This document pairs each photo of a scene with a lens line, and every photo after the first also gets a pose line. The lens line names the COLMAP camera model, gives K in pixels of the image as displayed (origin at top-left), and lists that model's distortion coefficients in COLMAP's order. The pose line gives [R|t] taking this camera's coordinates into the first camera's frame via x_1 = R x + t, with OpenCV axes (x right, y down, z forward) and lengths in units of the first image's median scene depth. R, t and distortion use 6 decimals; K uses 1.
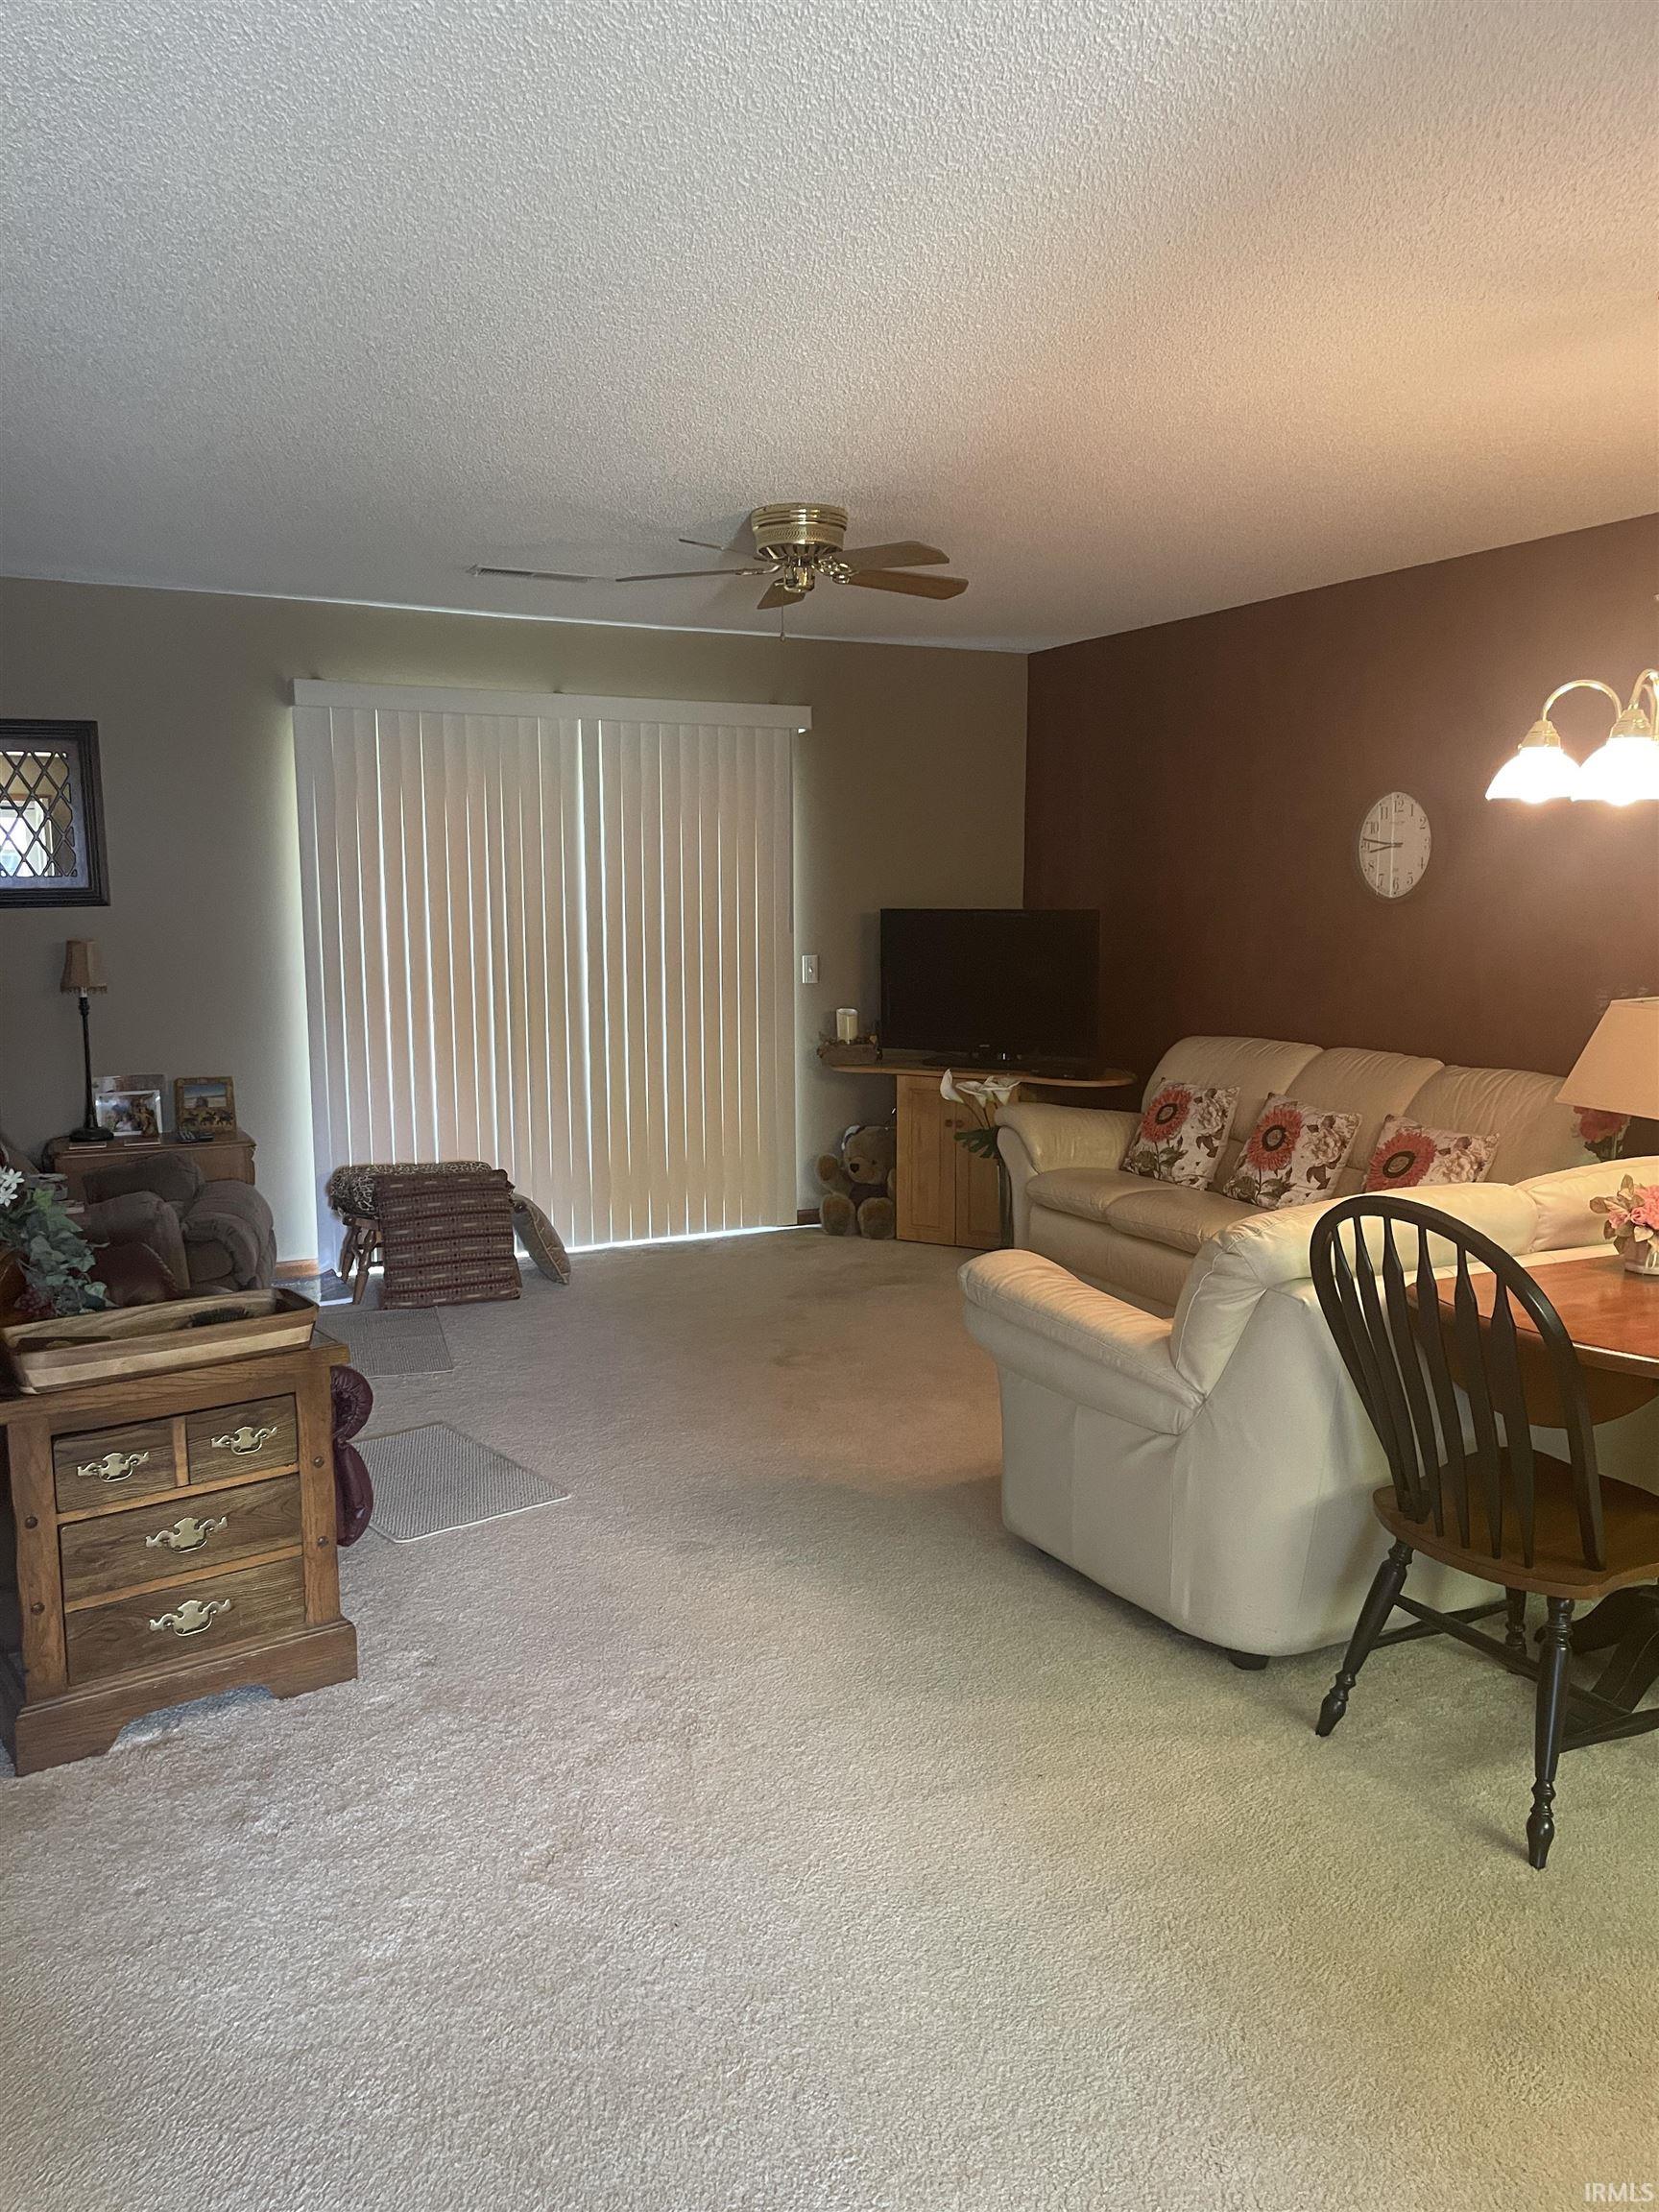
lens RADIAL K [[1666.4, 0, 840.6], [0, 1666.4, 1106.1], [0, 0, 1]] dist [0.058601, -0.000886]
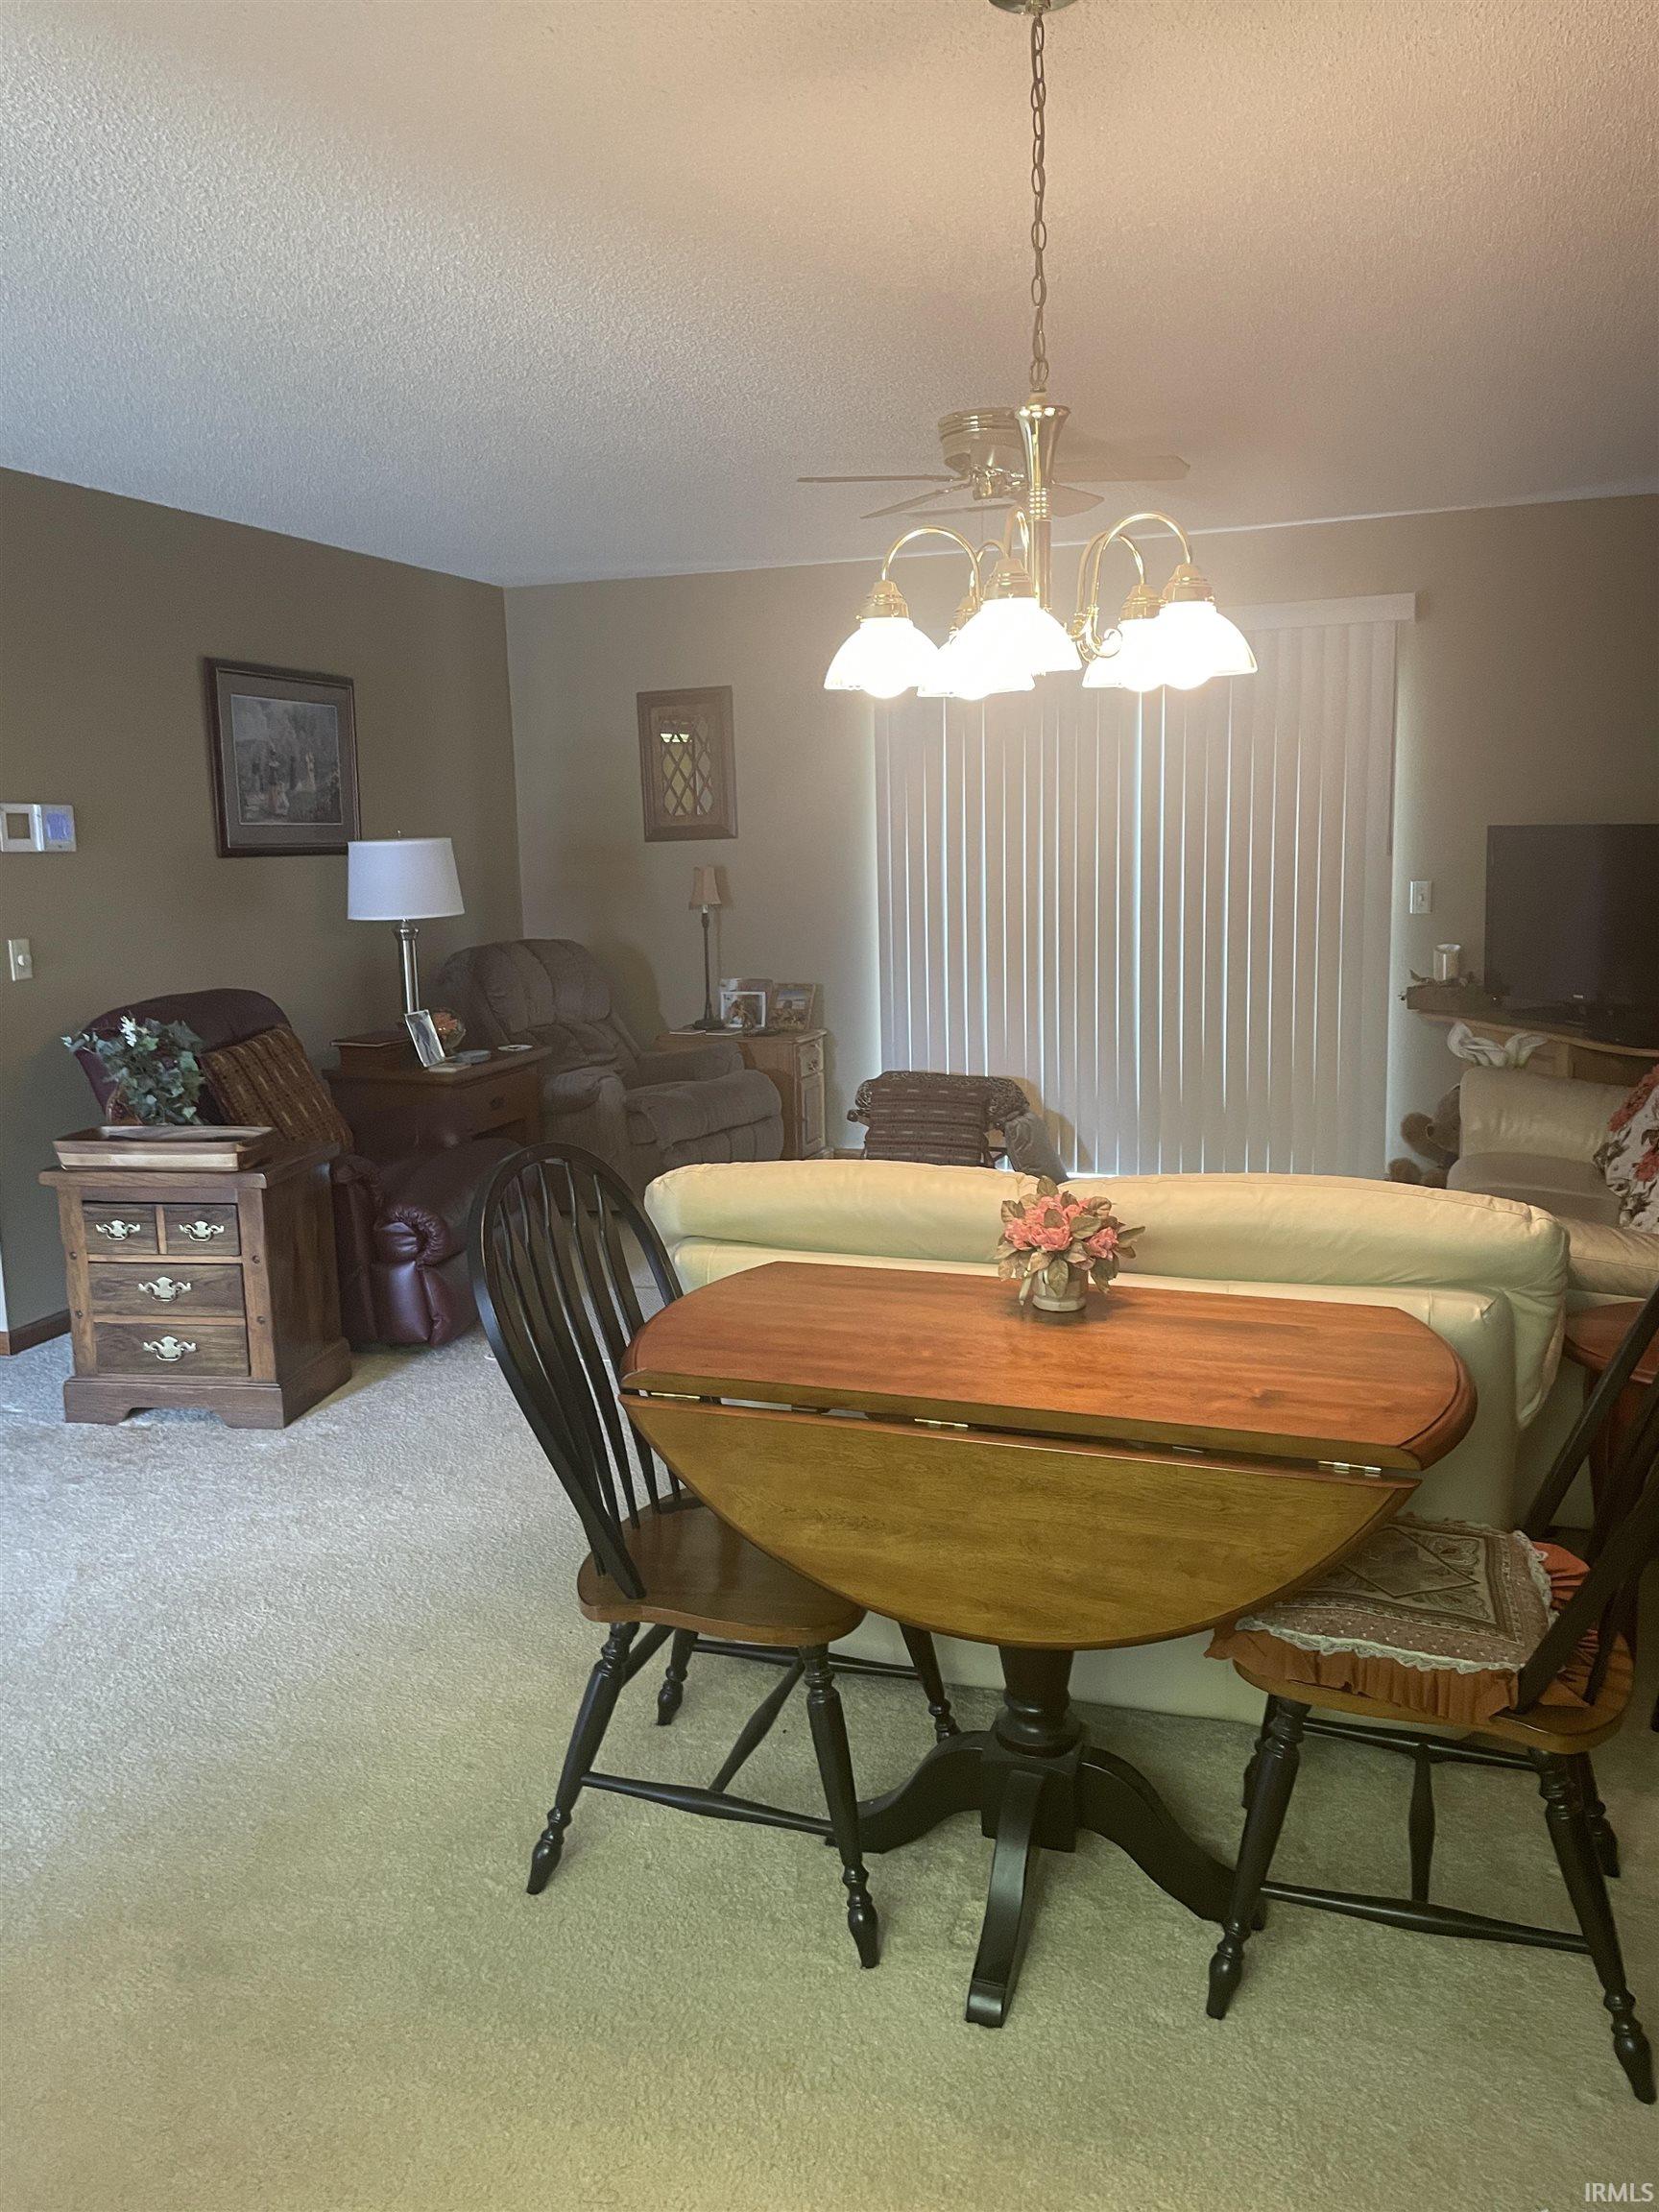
lens RADIAL K [[1666.4, 0, 838.6], [0, 1666.4, 1099.1], [0, 0, 1]] dist [0.058601, -0.000886]
pose [[0.691459, 0.100291, -0.715421, 0.966813], [-0.072424, 0.994951, 0.069478, -0.039702], [0.718777, 0.003772, 0.695231, 0.424200]]
